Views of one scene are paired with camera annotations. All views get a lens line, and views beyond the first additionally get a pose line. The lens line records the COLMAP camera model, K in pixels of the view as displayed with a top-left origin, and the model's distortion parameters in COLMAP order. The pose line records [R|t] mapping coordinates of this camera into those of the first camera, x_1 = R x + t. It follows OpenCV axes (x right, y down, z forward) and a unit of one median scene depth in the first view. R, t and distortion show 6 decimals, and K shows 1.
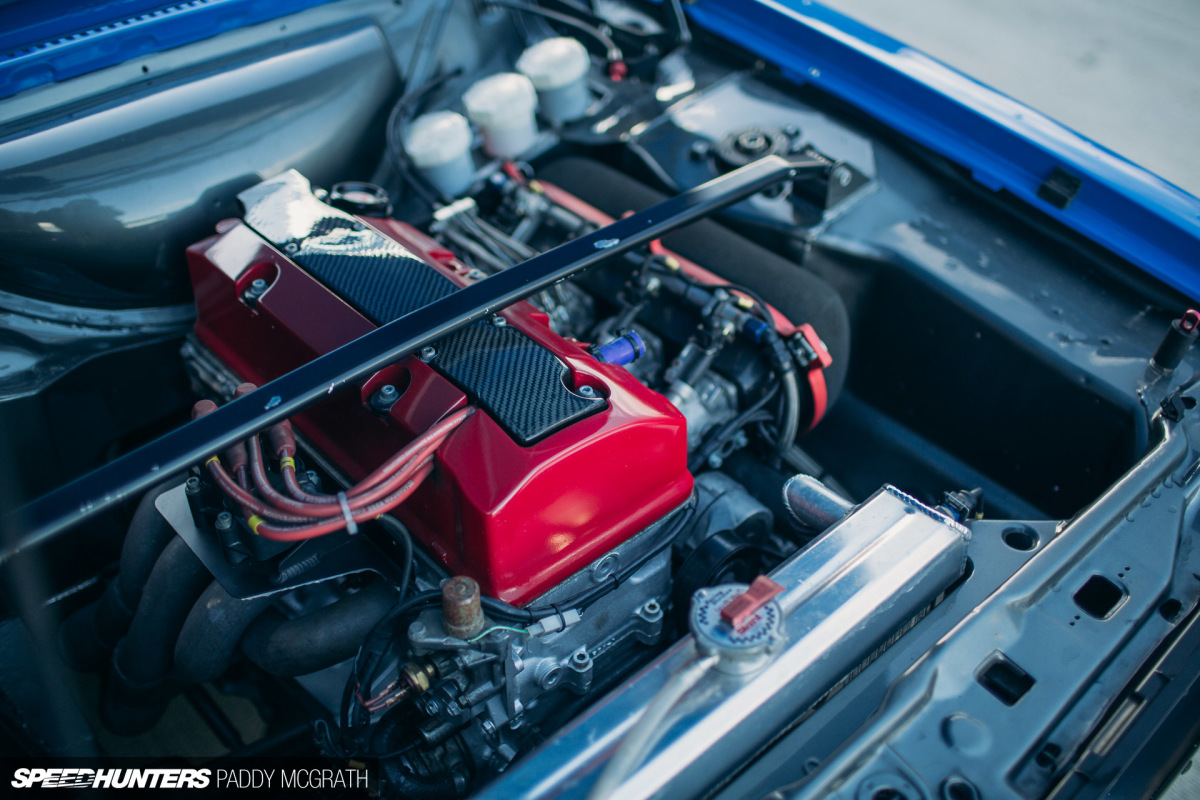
lens RADIAL K [[1221.5, 0, 600.0], [0, 1221.5, 400.0], [0, 0, 1]] dist [-0.016205, -0.001741]
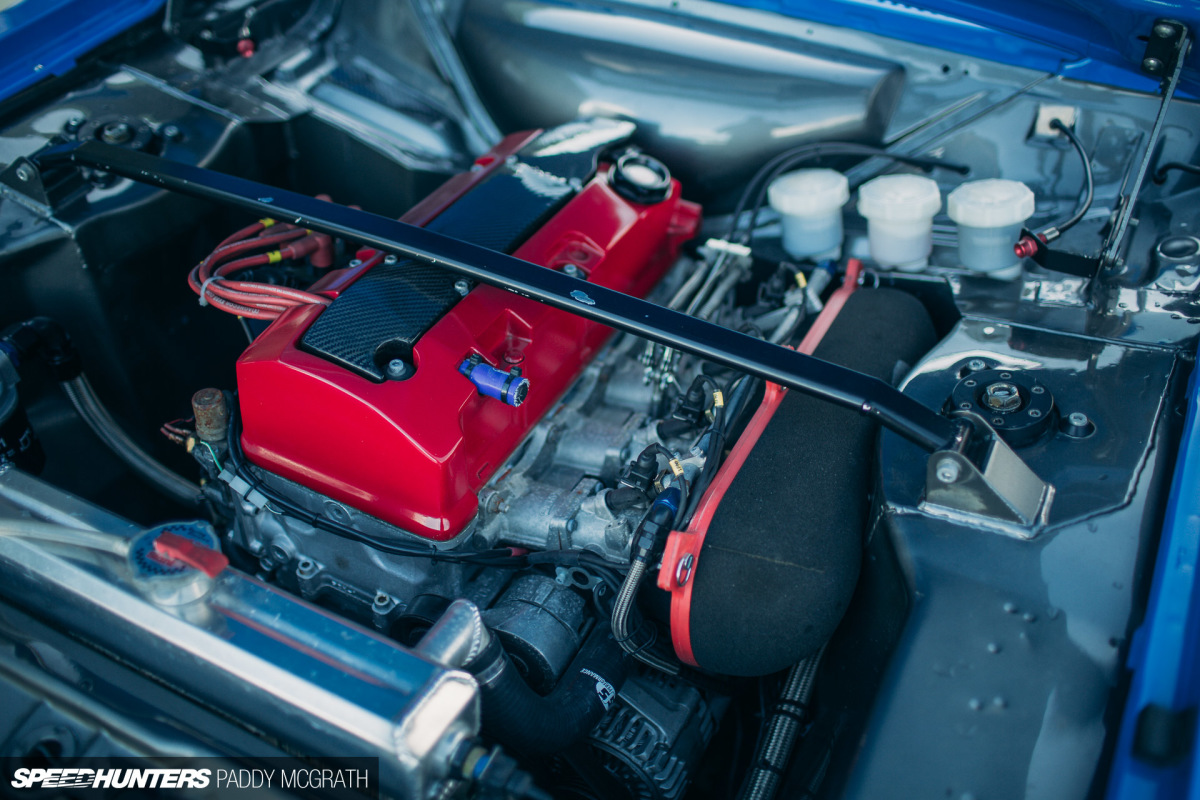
lens RADIAL K [[1221.5, 0, 600.0], [0, 1221.5, 400.0], [0, 0, 1]] dist [-0.016205, -0.001741]
pose [[0.311589, 0.583548, -0.749923, 0.765491], [-0.587387, 0.738648, 0.330718, -0.393576], [0.746919, 0.337448, 0.572923, 0.510506]]
